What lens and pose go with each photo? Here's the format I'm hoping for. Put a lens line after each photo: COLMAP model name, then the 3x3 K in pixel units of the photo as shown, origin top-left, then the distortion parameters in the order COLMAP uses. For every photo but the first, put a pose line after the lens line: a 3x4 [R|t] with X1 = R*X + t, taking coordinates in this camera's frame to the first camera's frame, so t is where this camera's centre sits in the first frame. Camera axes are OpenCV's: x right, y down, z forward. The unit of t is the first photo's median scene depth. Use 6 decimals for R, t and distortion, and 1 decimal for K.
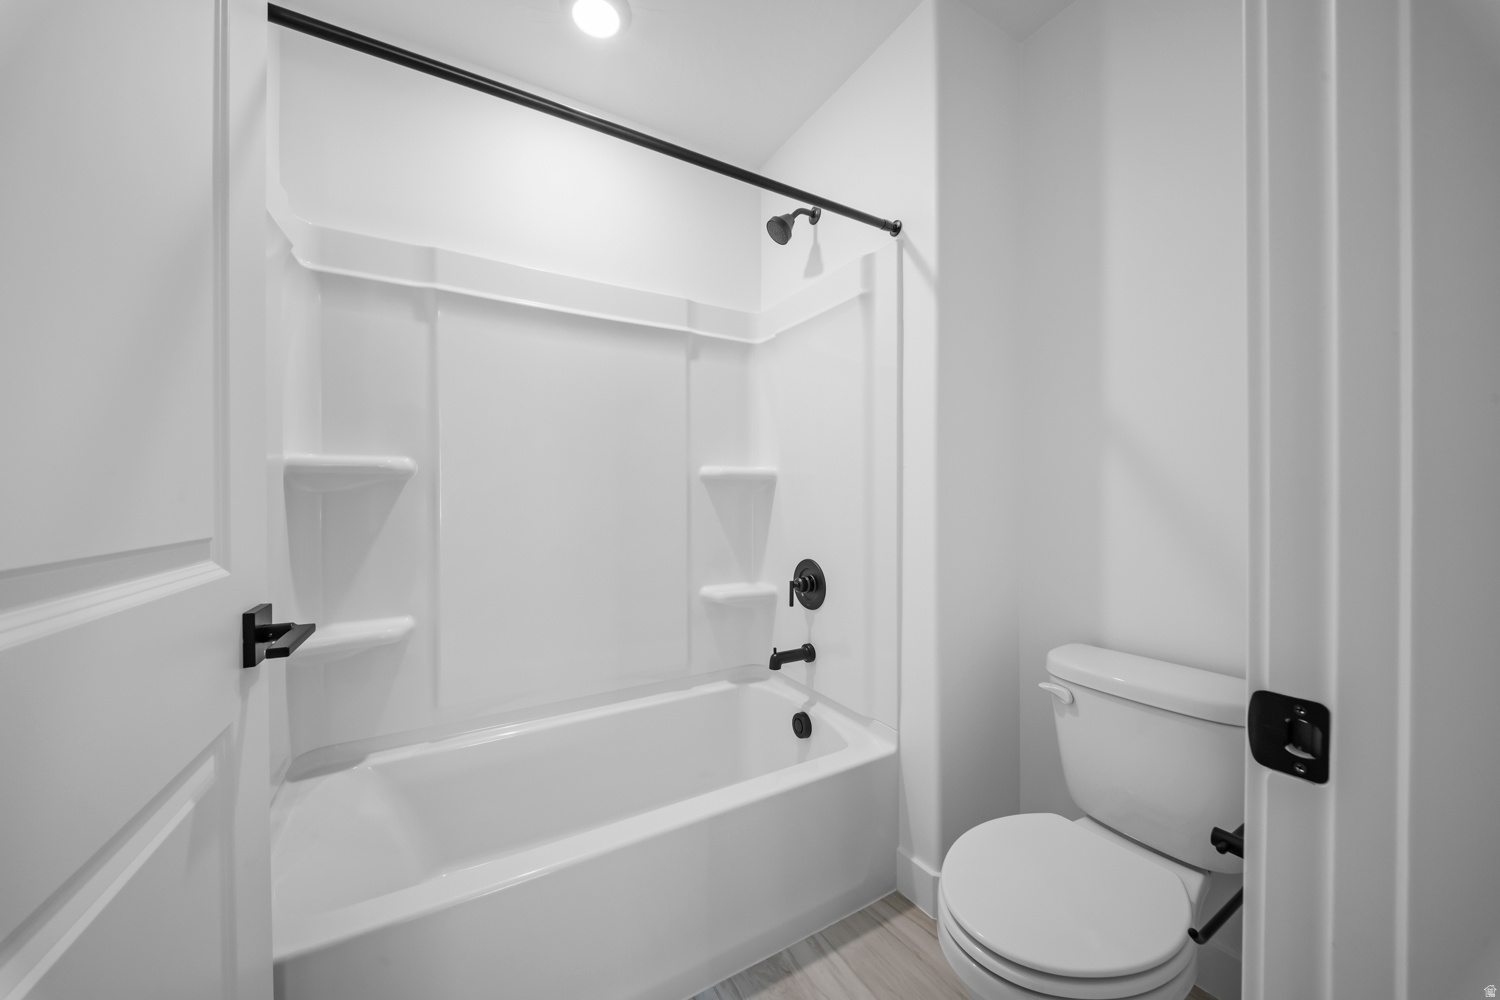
lens RADIAL K [[524.4, 0, 747.0], [0, 524.4, 500.1], [0, 0, 1]] dist [0.010002, -0.008423]
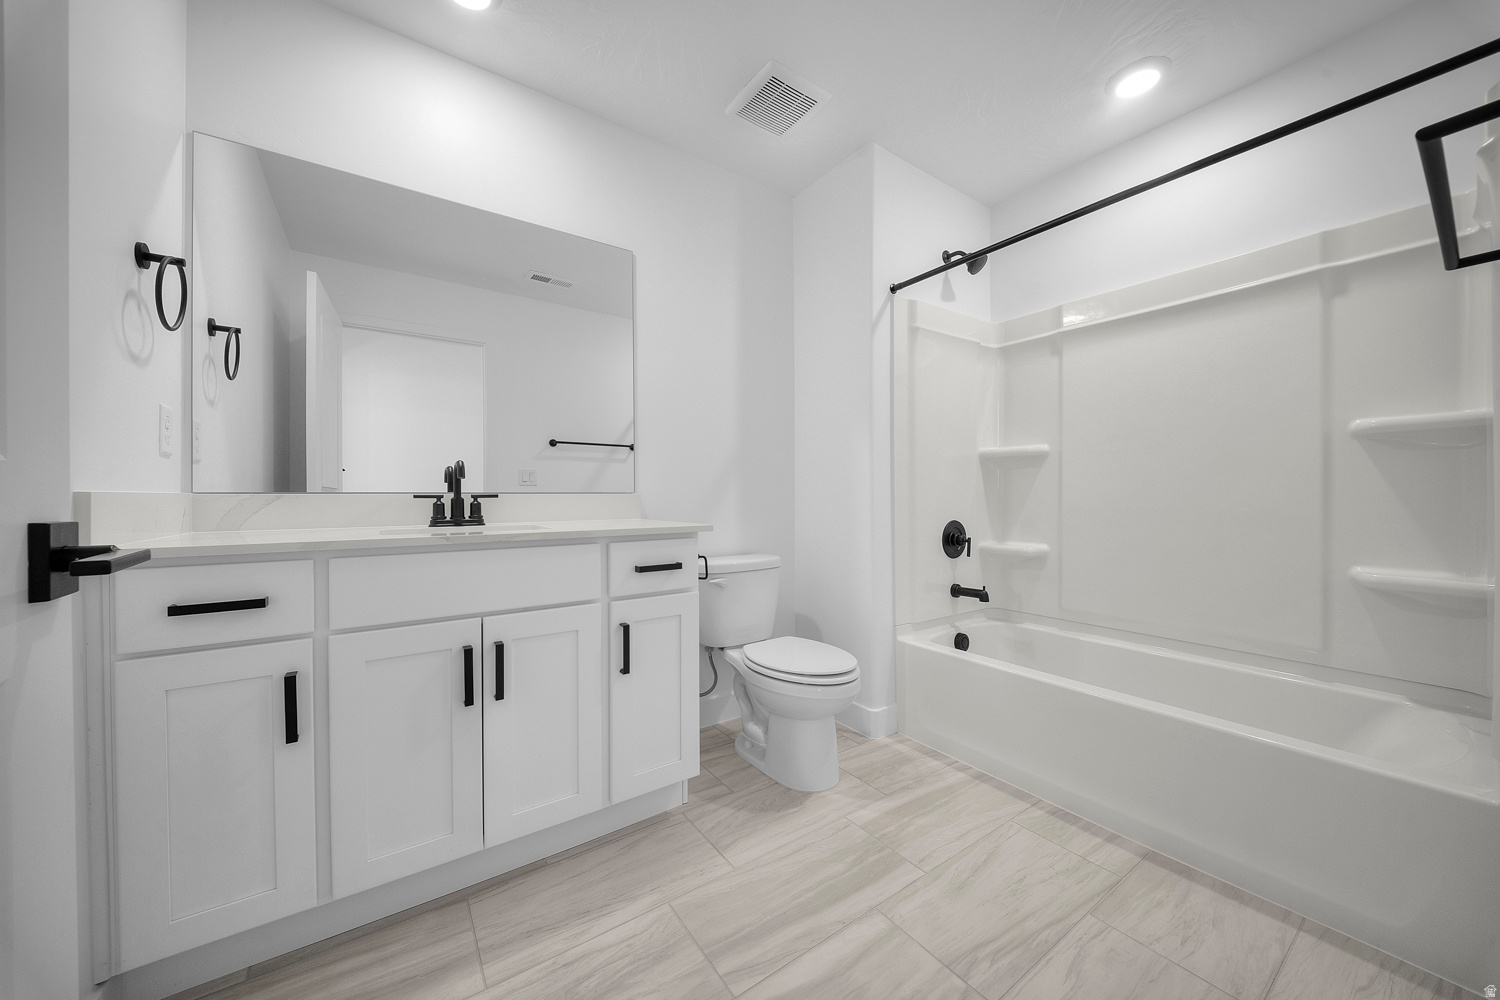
lens RADIAL K [[524.4, 0, 747.0], [0, 524.4, 500.1], [0, 0, 1]] dist [0.010002, -0.008423]
pose [[0.075060, 0.010496, -0.997124, 0.872161], [-0.009254, 0.999909, 0.009829, 0.081094], [0.997136, 0.008490, 0.075151, -0.021288]]
